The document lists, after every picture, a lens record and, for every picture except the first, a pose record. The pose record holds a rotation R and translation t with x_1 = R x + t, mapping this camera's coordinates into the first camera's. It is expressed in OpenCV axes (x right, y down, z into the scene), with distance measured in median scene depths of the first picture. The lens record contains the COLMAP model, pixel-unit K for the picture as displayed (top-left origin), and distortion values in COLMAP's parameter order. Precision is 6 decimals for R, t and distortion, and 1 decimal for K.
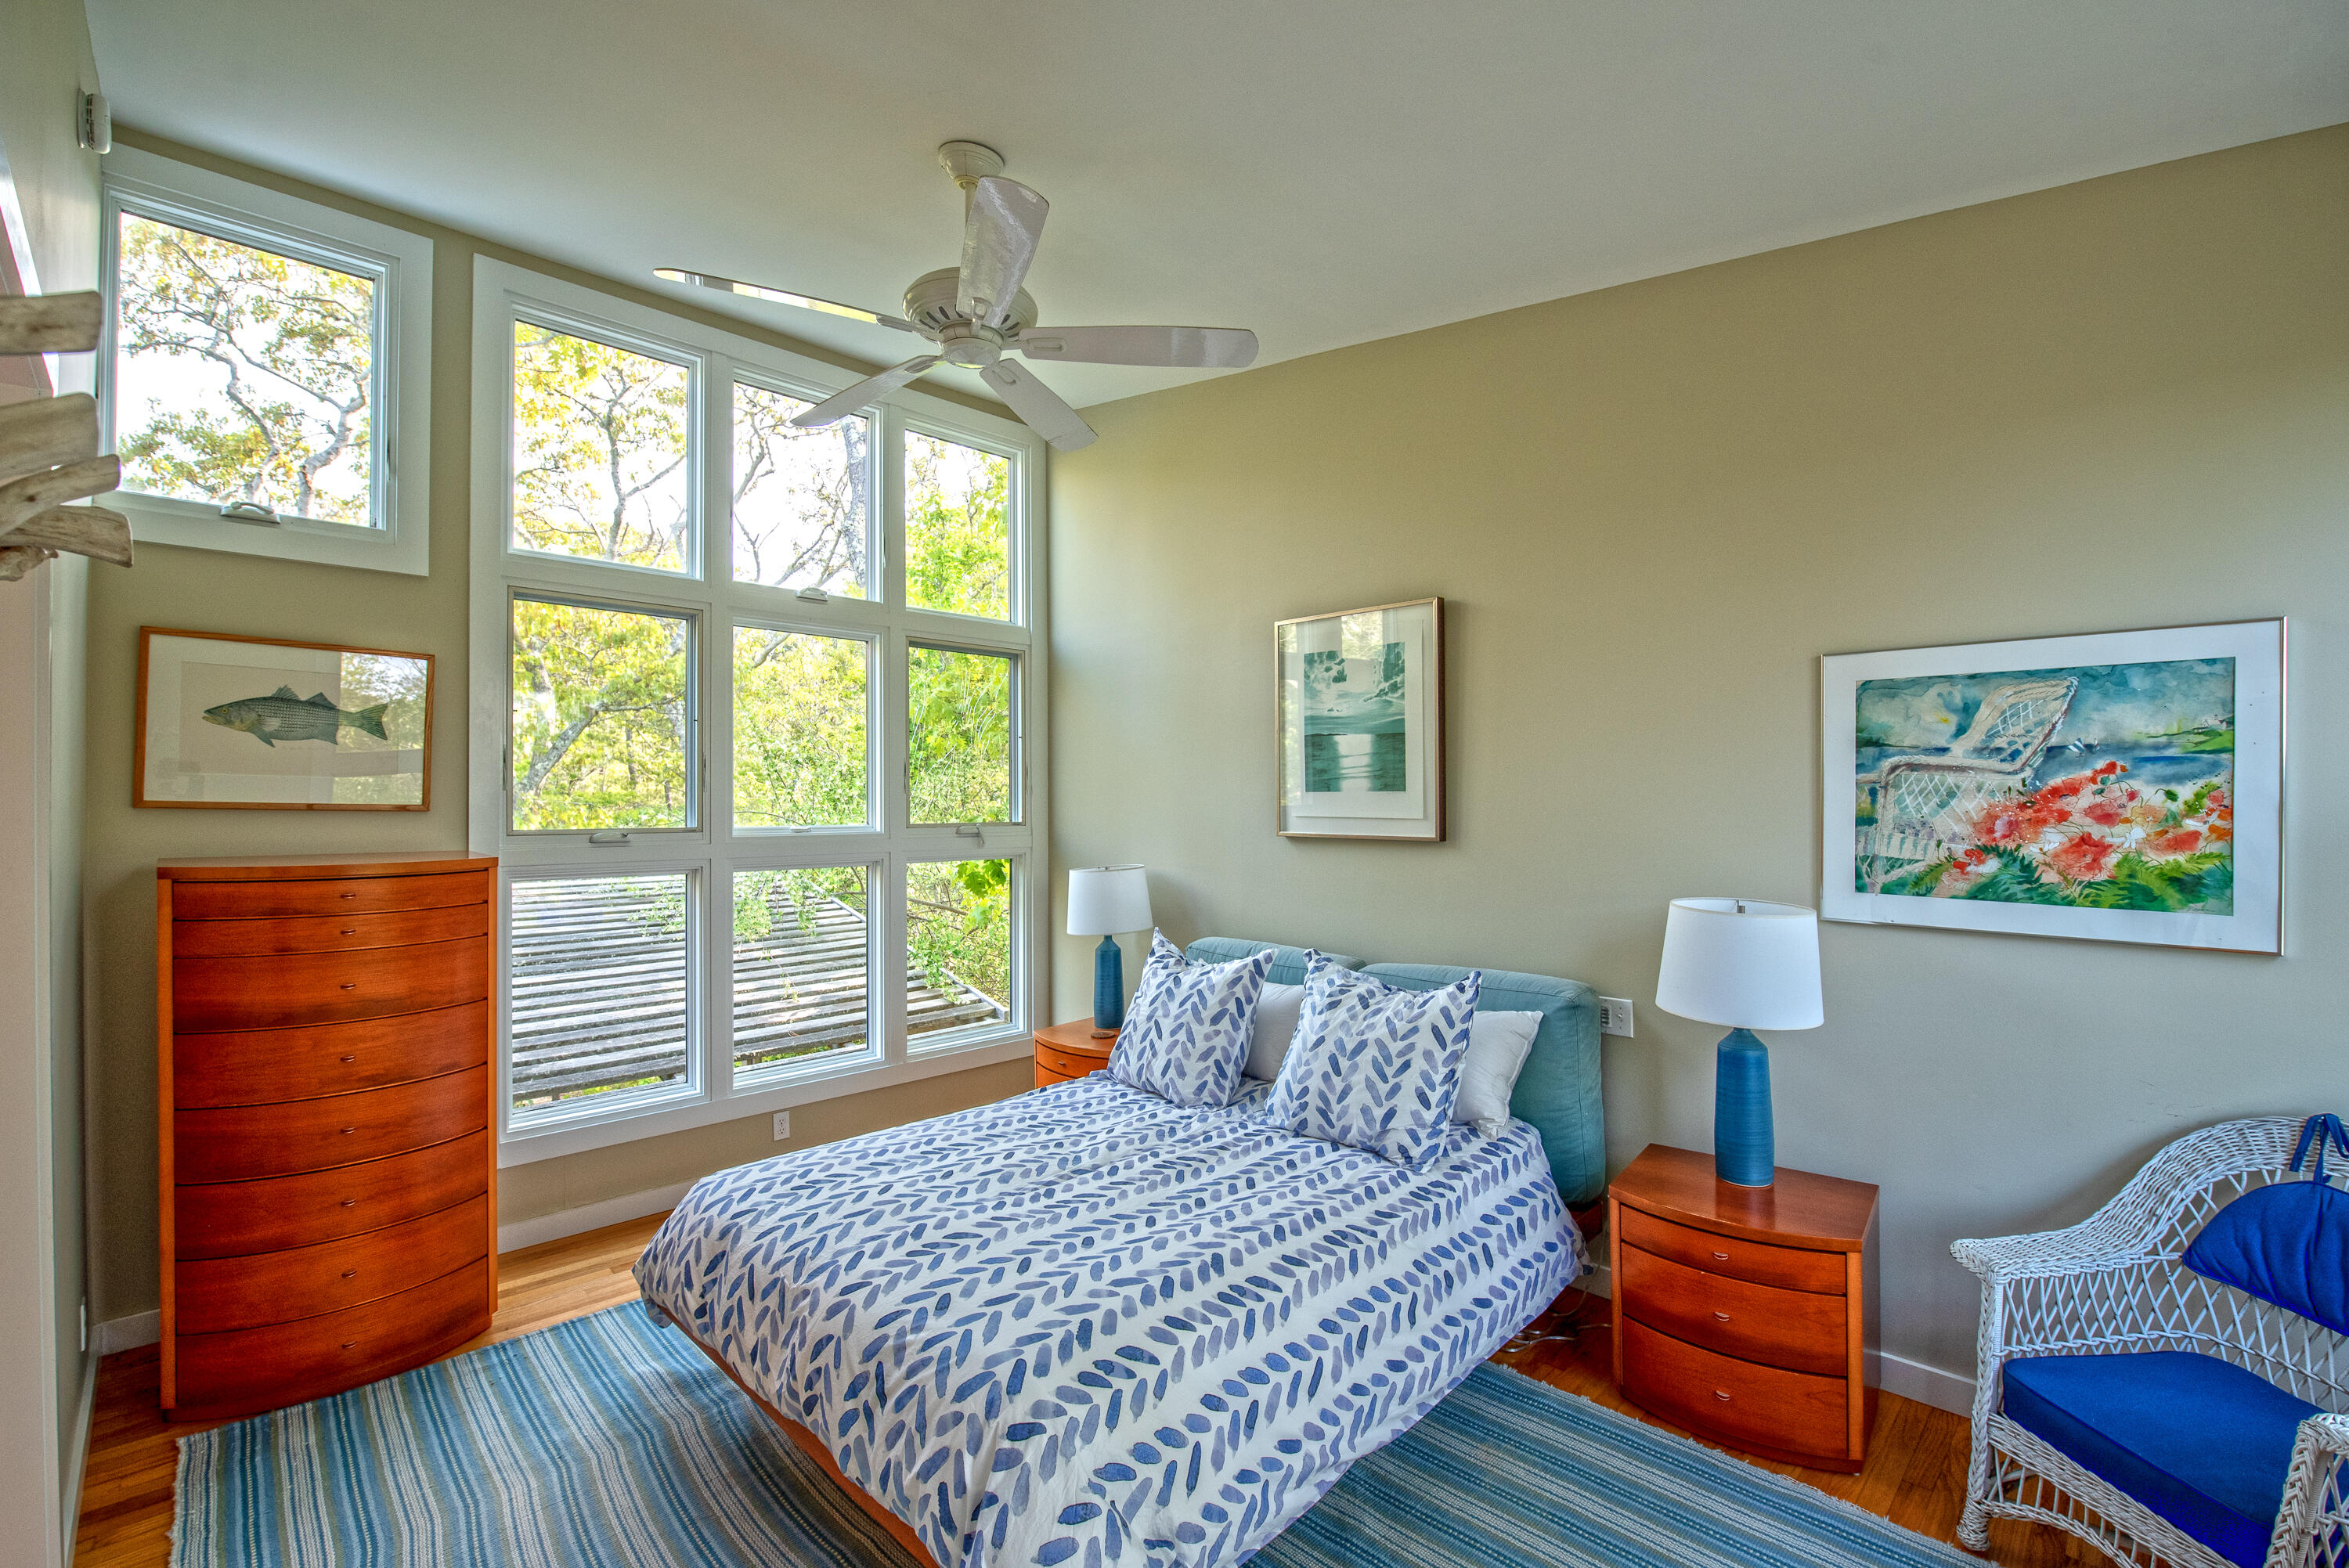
lens RADIAL K [[1017.6, 0, 1163.0], [0, 1017.6, 786.3], [0, 0, 1]] dist [-0.008076, 0.000289]
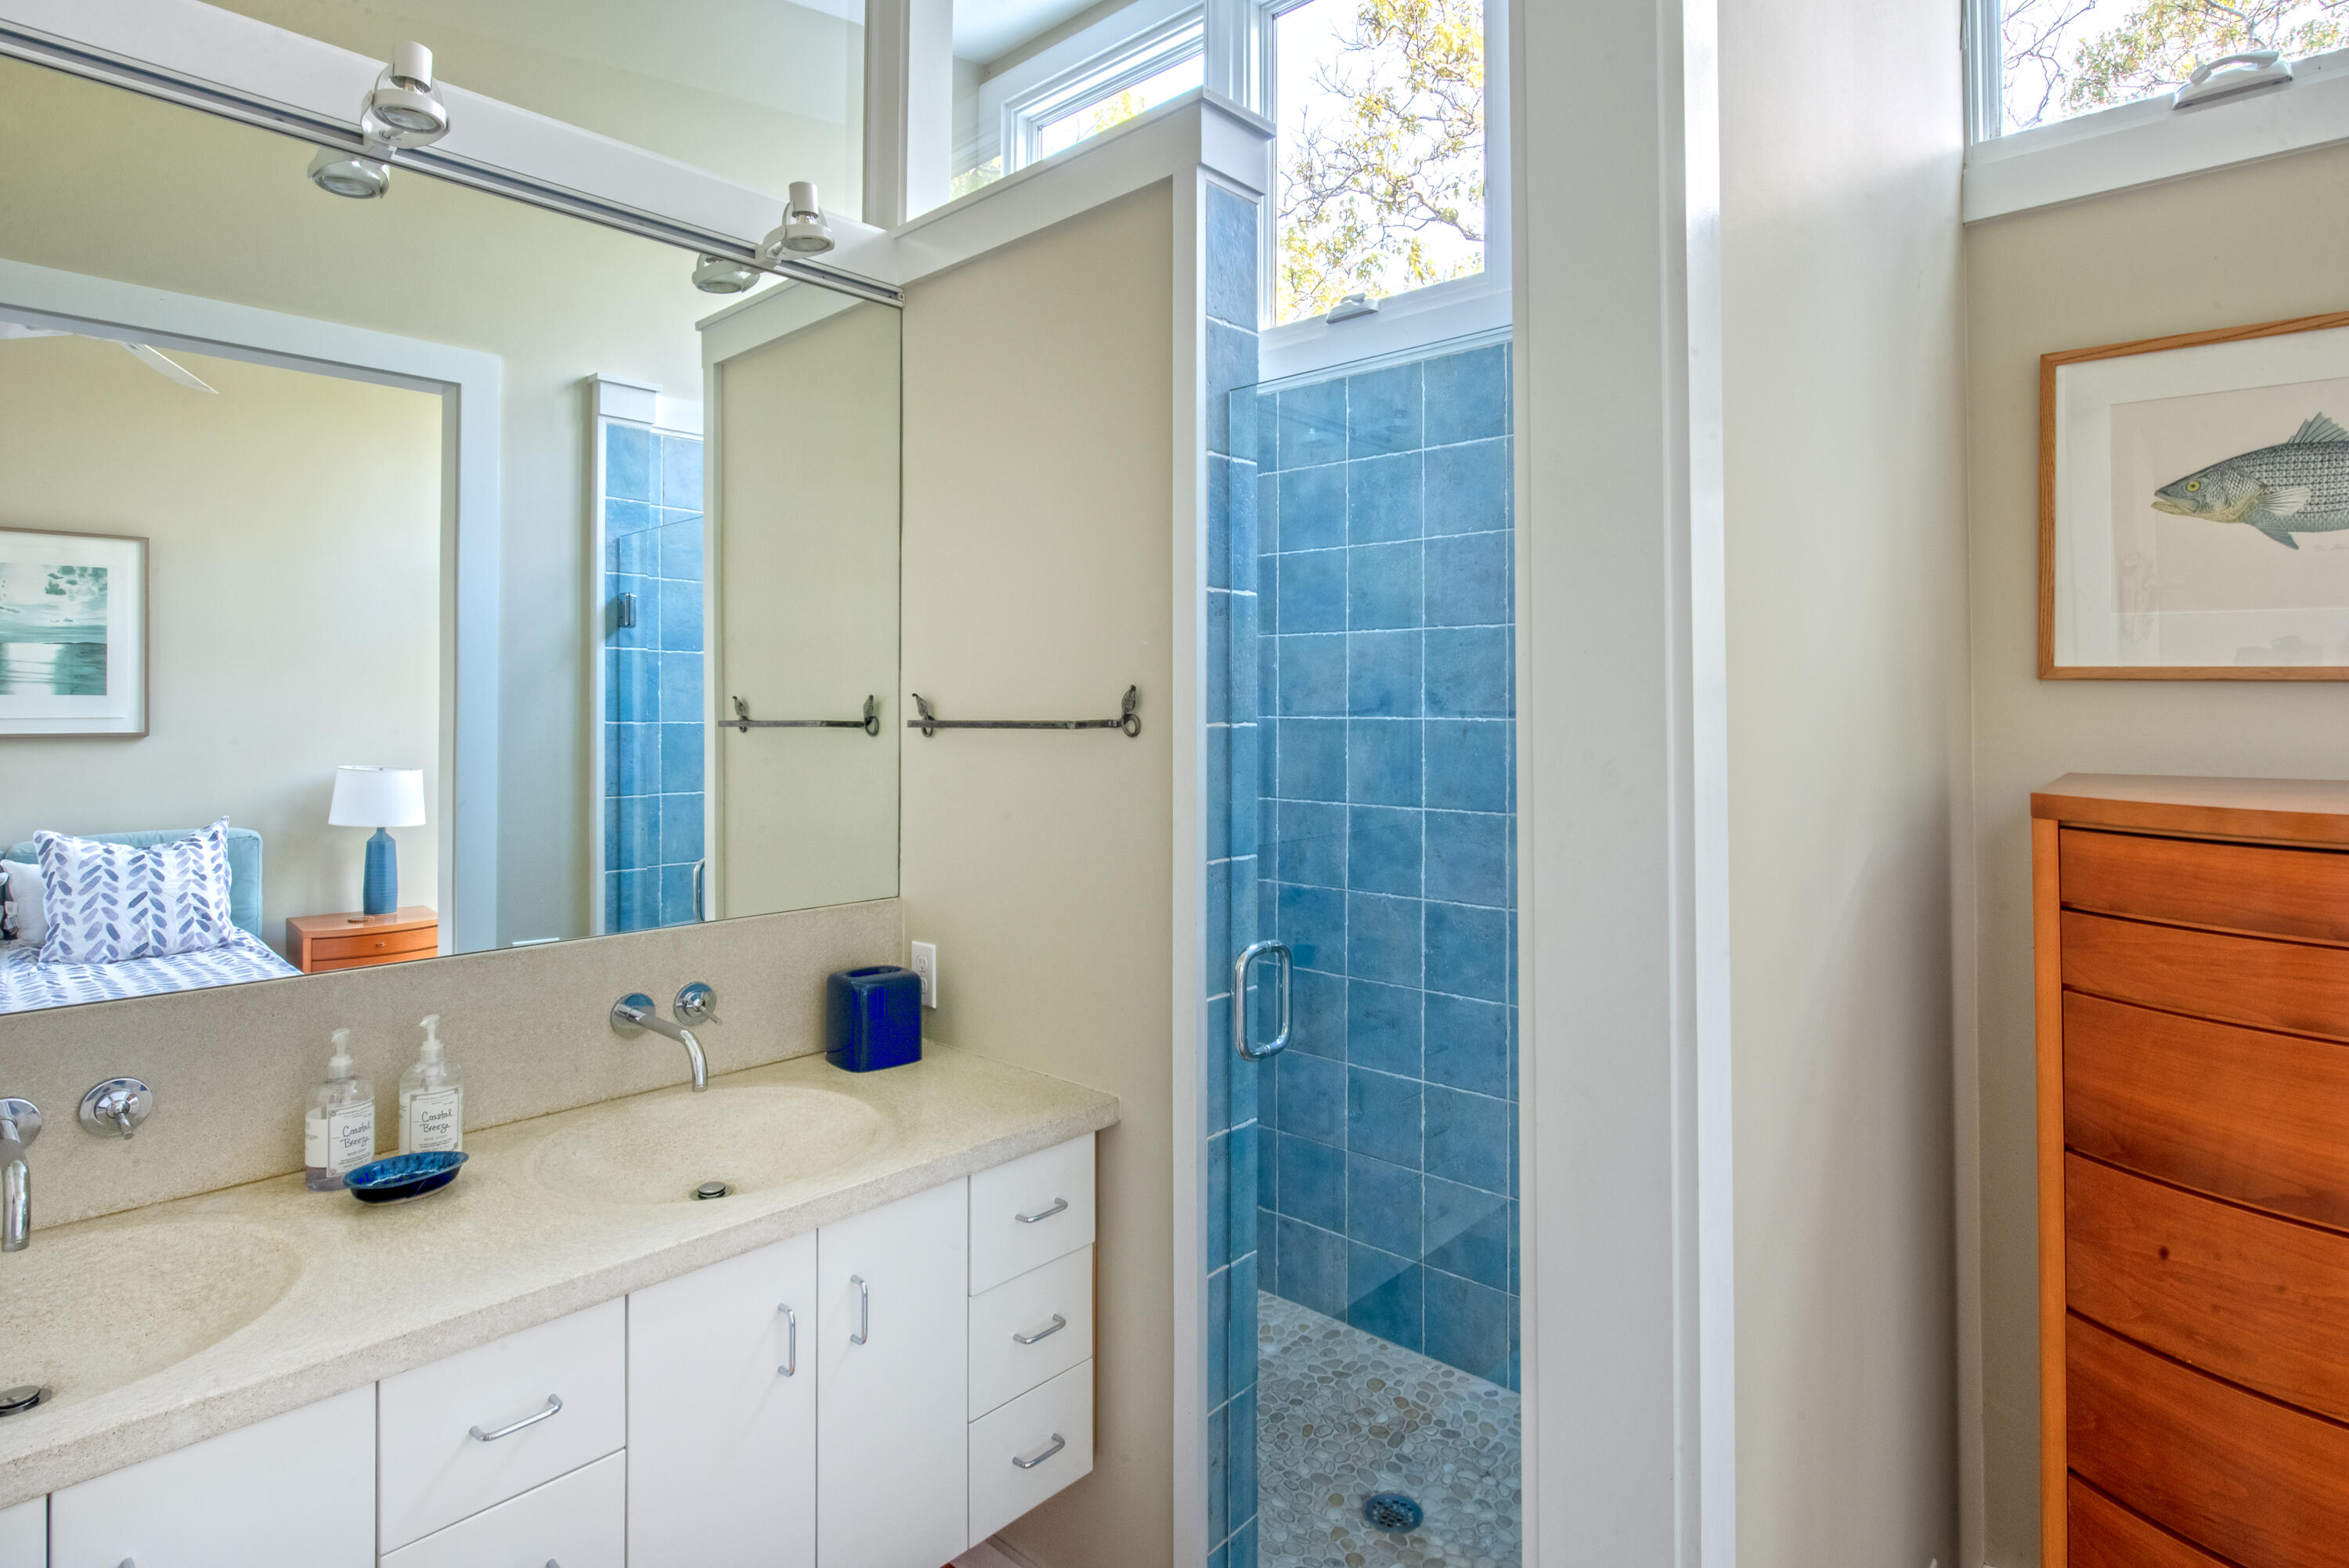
lens RADIAL K [[1194.7, 0, 1156.3], [0, 1194.7, 689.5], [0, 0, 1]] dist [-0.005151, -0.001818]
pose [[0.052753, -0.012245, -0.998533, -0.404668], [0.018294, 0.999769, -0.011293, 0.026554], [0.998440, -0.017672, 0.052965, 0.499526]]
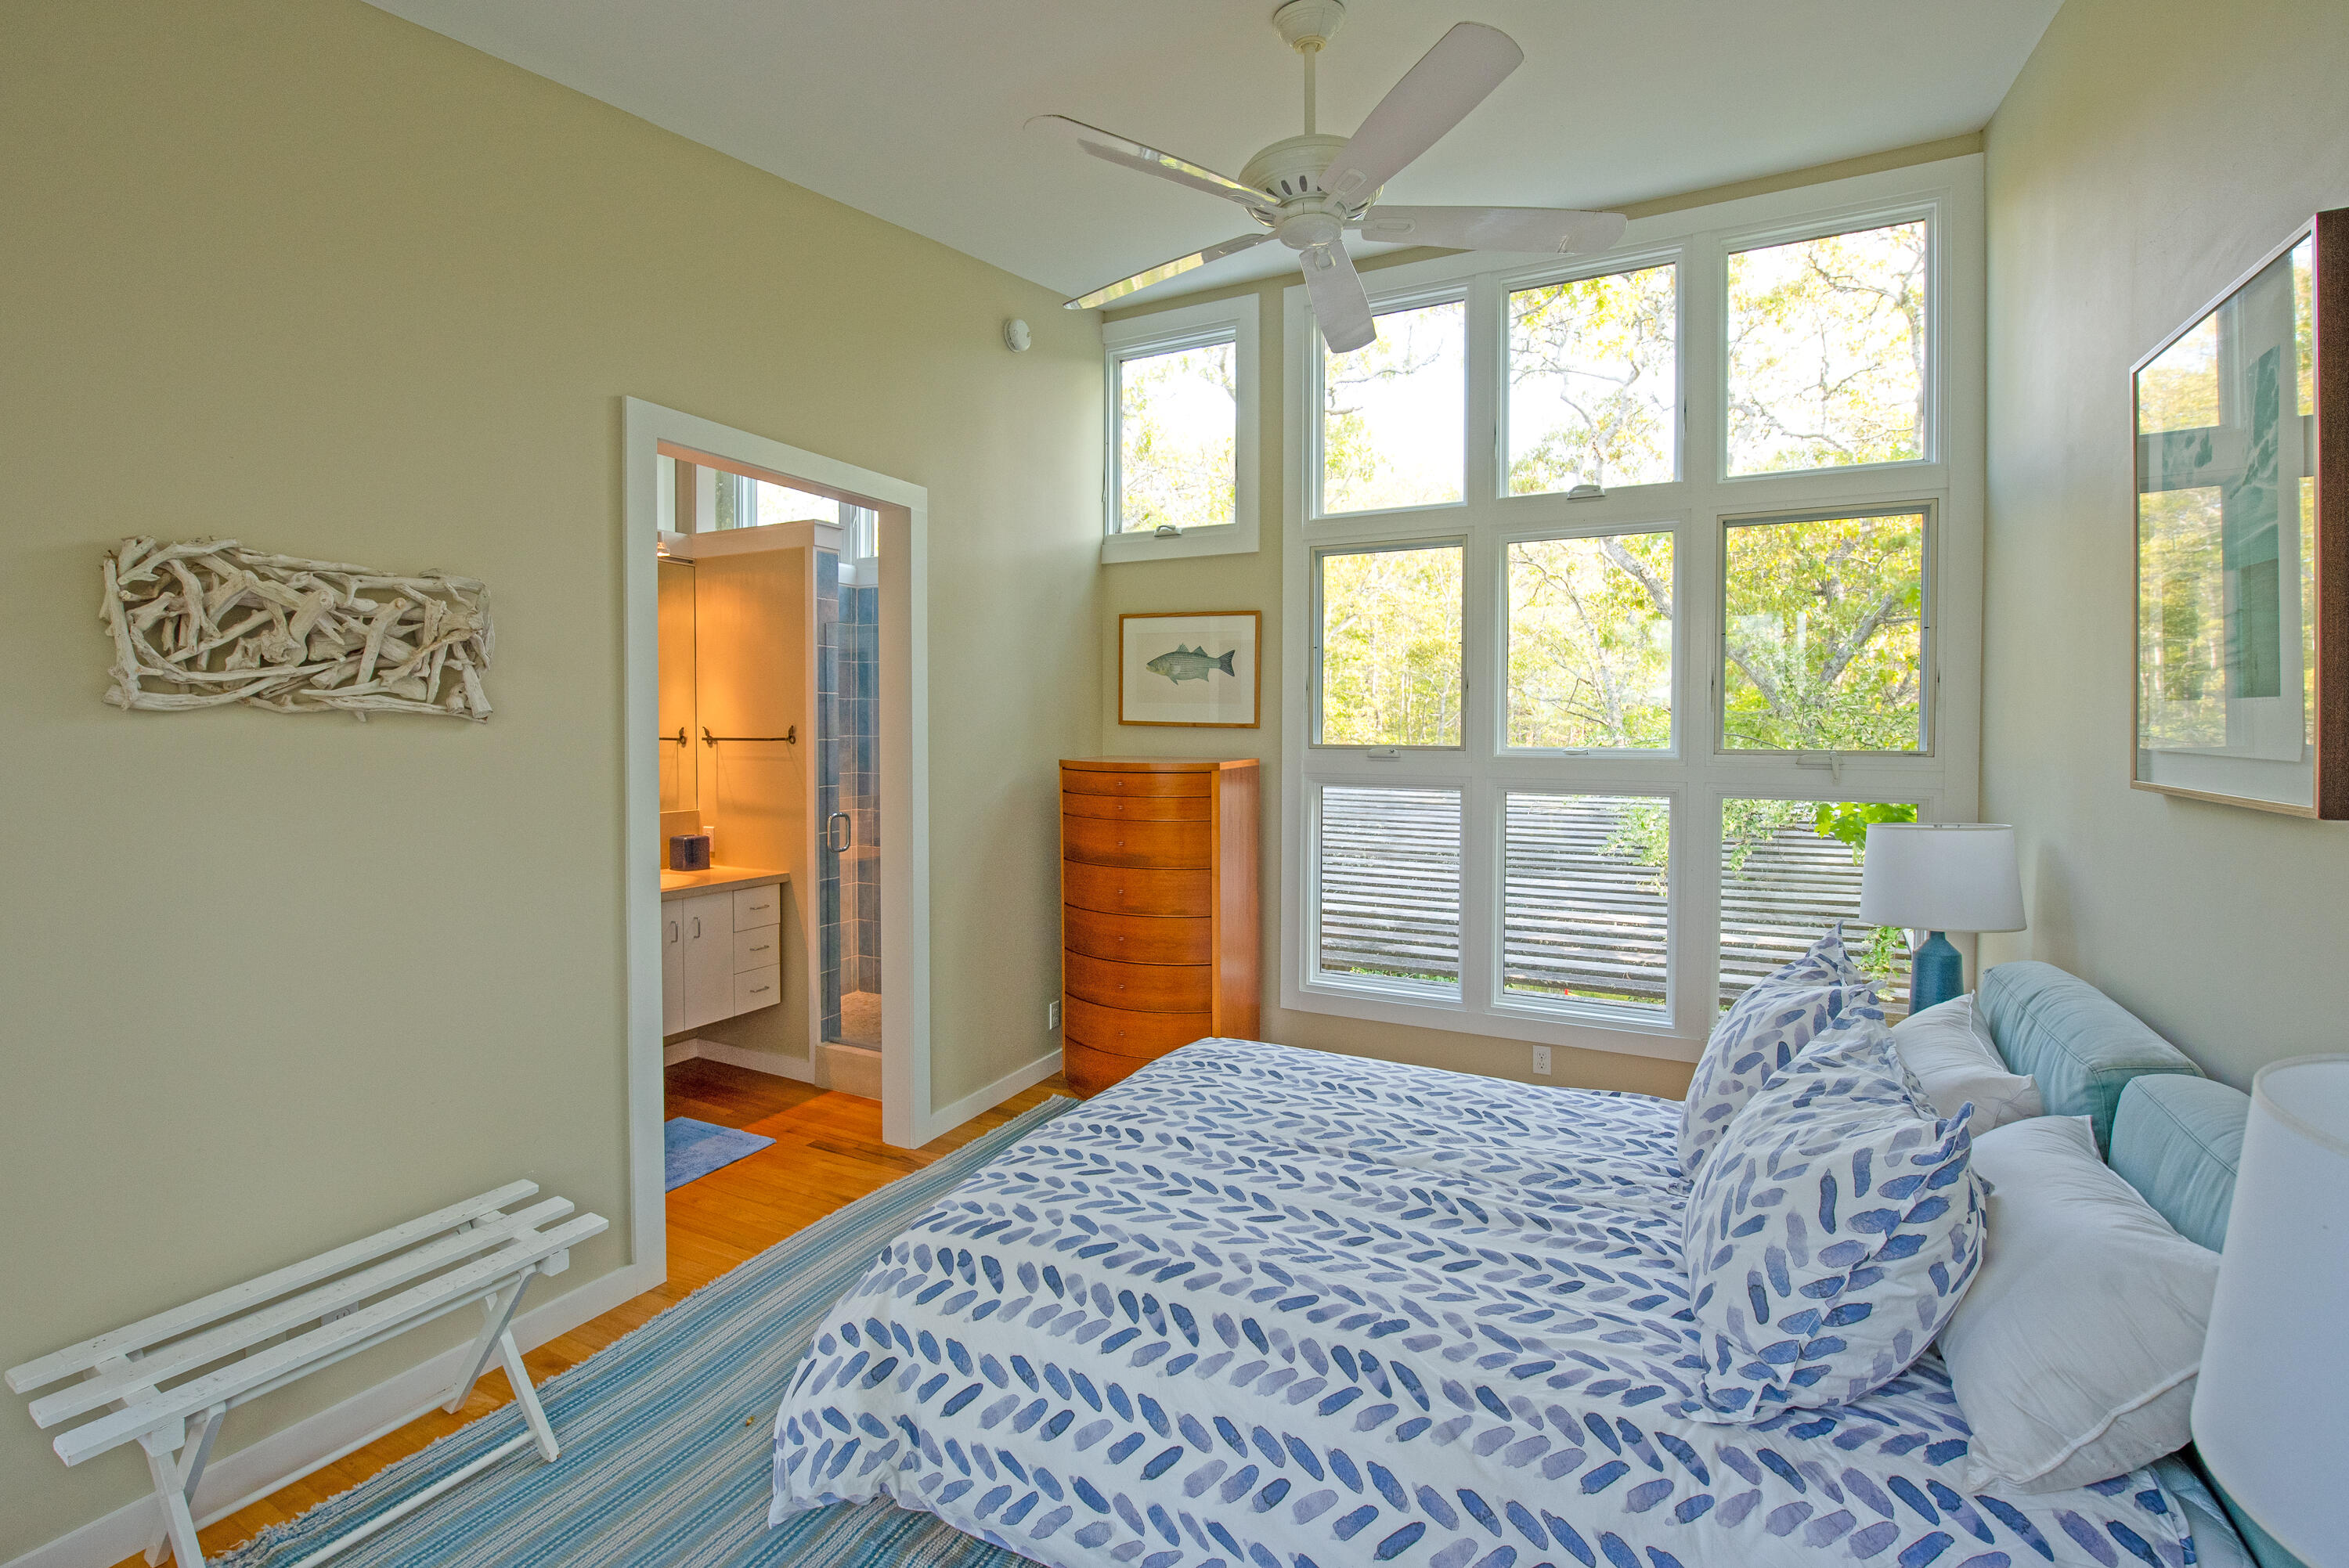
lens RADIAL K [[1017.6, 0, 1162.4], [0, 1017.6, 763.9], [0, 0, 1]] dist [-0.008076, 0.000289]
pose [[0.326083, 0.038042, -0.944575, 0.620999], [0.012492, 0.998929, 0.044544, 0.012121], [0.945259, -0.026324, 0.325259, 0.550799]]
